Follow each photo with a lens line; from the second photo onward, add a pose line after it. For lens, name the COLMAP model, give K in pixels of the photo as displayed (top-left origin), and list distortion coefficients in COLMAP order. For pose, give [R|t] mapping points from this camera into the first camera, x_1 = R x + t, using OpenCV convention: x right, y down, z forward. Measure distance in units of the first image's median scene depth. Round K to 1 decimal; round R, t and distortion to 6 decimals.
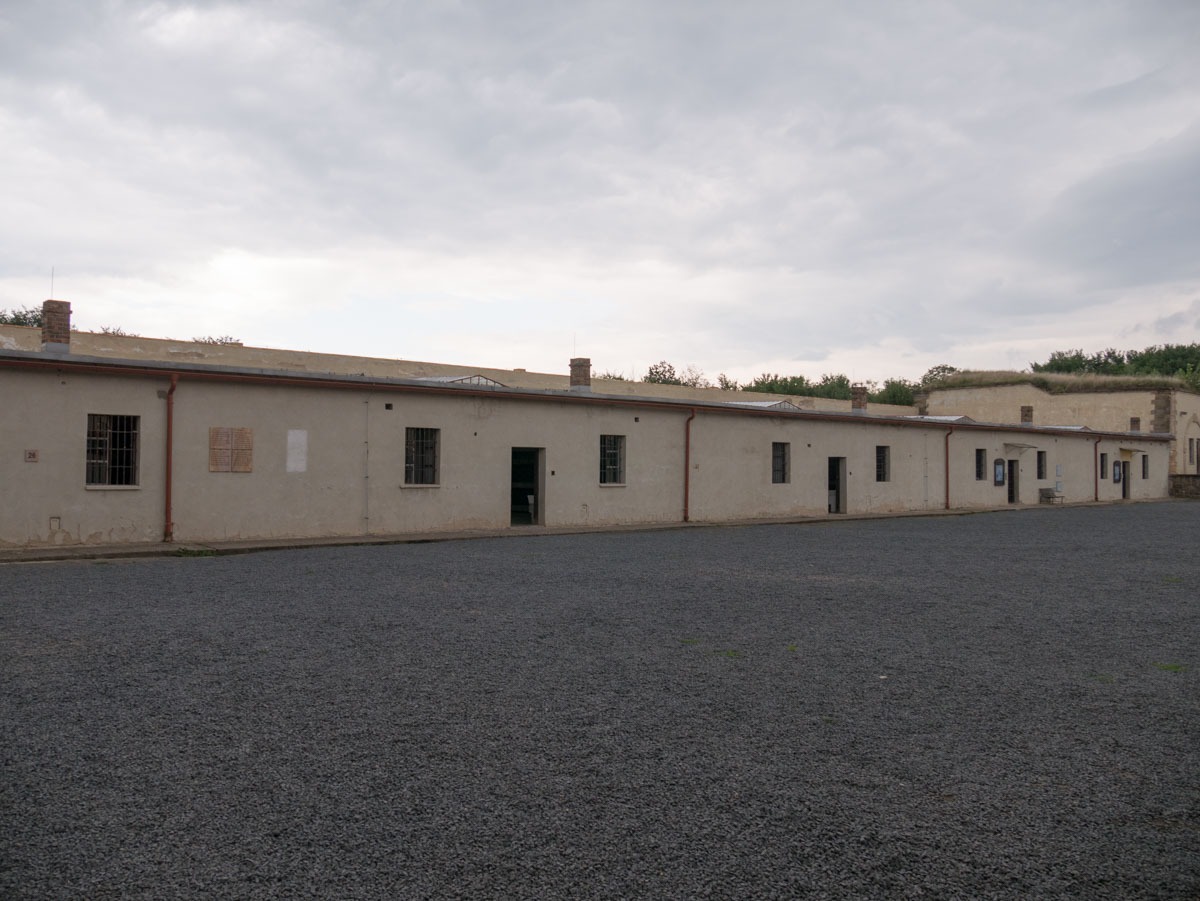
lens RADIAL K [[1016.6, 0, 600.0], [0, 1016.6, 450.5], [0, 0, 1]] dist [-0.003405, -0.002161]
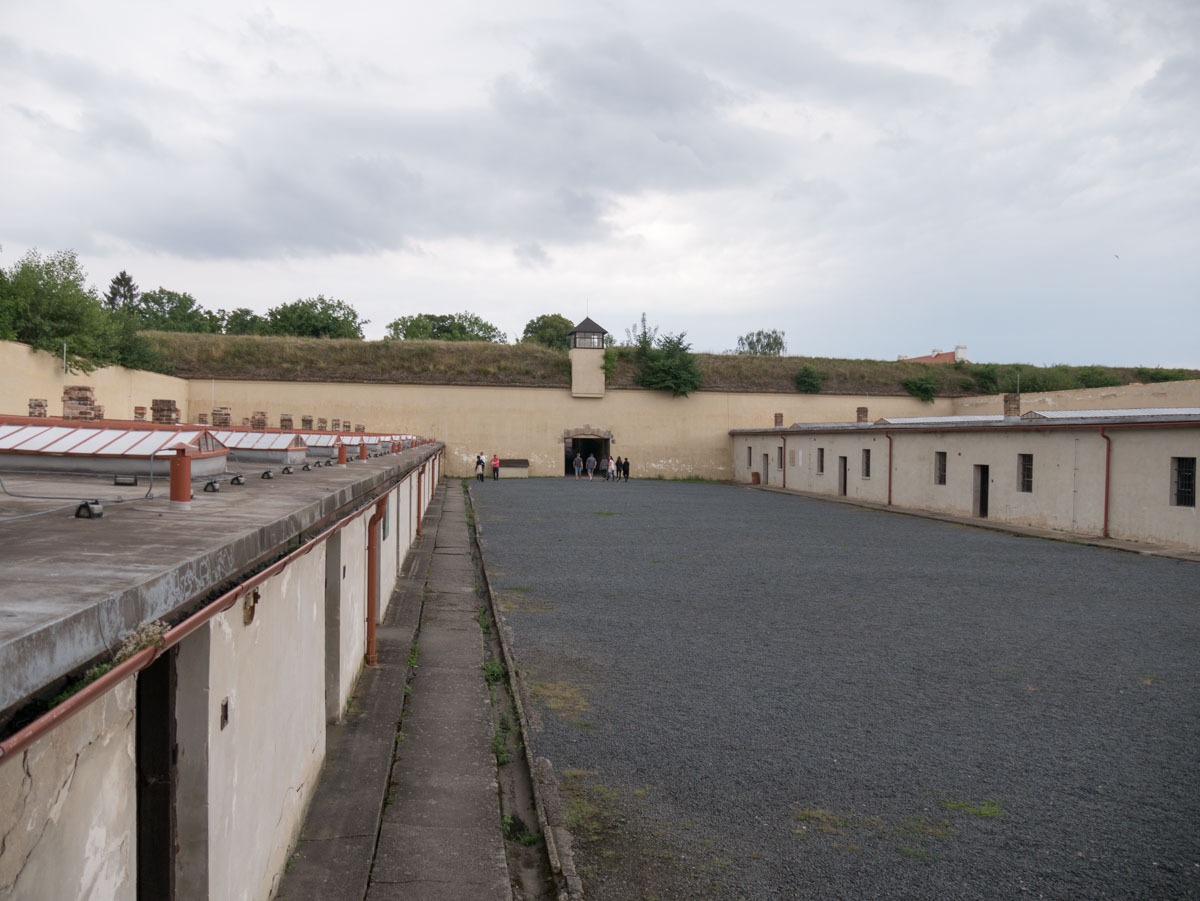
lens RADIAL K [[1016.6, 0, 600.0], [0, 1016.6, 450.5], [0, 0, 1]] dist [-0.003405, -0.002161]
pose [[-0.594954, -0.044715, -0.802515, 1.285960], [-0.056131, 0.998325, -0.014011, 0.028135], [0.801797, 0.036710, -0.596467, 1.272816]]
